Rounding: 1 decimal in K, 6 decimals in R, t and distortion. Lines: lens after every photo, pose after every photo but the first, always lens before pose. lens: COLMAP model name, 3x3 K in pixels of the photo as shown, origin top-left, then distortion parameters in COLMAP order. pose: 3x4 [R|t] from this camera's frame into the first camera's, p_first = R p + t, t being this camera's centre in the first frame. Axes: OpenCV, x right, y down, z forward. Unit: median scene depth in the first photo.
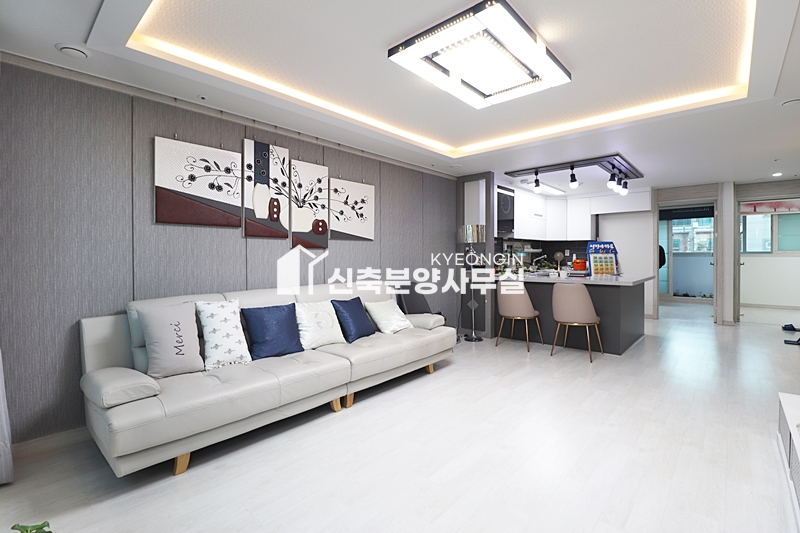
lens RADIAL K [[367.2, 0, 400.7], [0, 367.2, 261.8], [0, 0, 1]] dist [-0.003246, -0.010835]
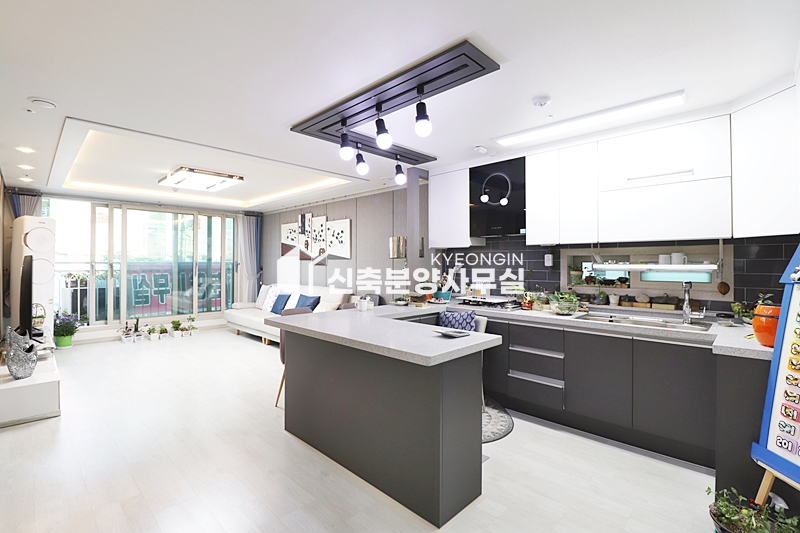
lens RADIAL K [[367.2, 0, 400.4], [0, 367.2, 270.0], [0, 0, 1]] dist [-0.003246, -0.010835]
pose [[-0.035139, 0.015687, -0.999259, 1.455053], [-0.025601, 0.999535, 0.016592, -0.051524], [0.999054, 0.026165, -0.034721, 1.414400]]
